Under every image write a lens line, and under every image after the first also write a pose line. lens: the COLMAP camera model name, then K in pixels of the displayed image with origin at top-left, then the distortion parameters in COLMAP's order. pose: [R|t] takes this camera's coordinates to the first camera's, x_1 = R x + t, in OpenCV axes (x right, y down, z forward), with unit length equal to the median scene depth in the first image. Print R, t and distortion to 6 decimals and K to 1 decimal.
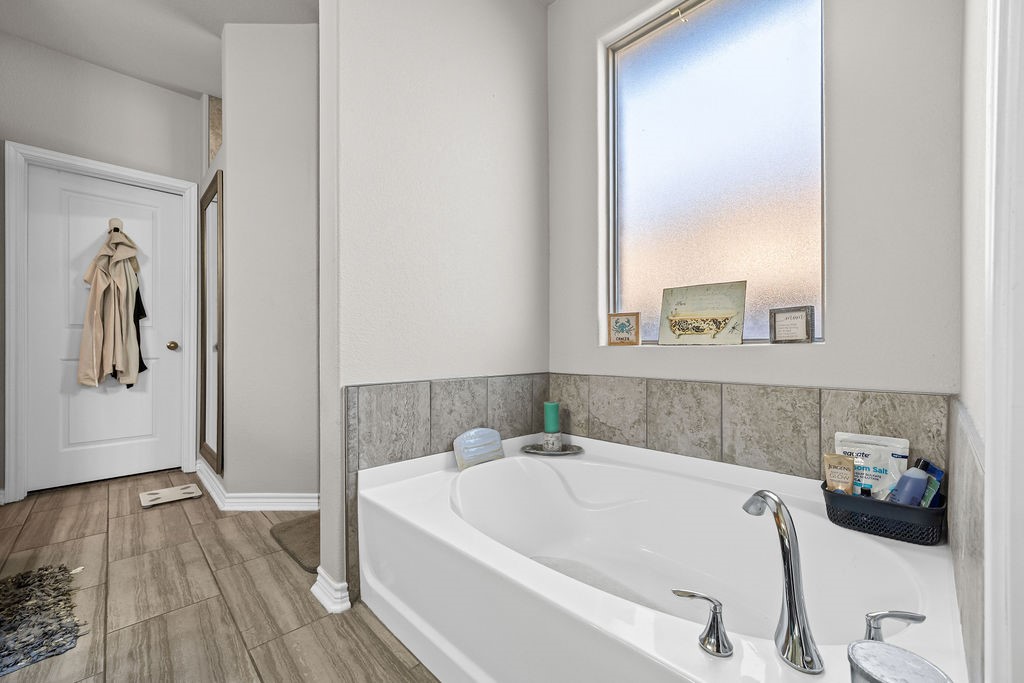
lens RADIAL K [[411.3, 0, 516.3], [0, 411.3, 347.6], [0, 0, 1]] dist [-0.014248, 0.003327]
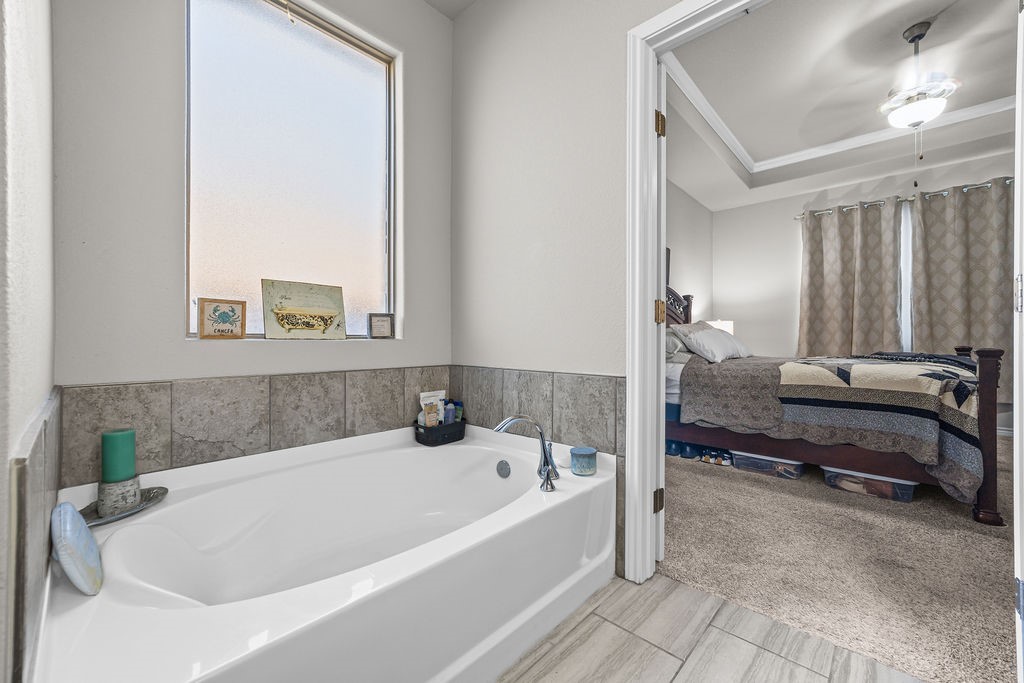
lens RADIAL K [[411.3, 0, 501.5], [0, 411.3, 336.0], [0, 0, 1]] dist [-0.014248, 0.003327]
pose [[-0.030904, 0.008356, 0.999487, -0.260110], [-0.004396, 0.999954, -0.008496, -0.003249], [-0.999513, -0.004656, -0.030866, 0.213823]]
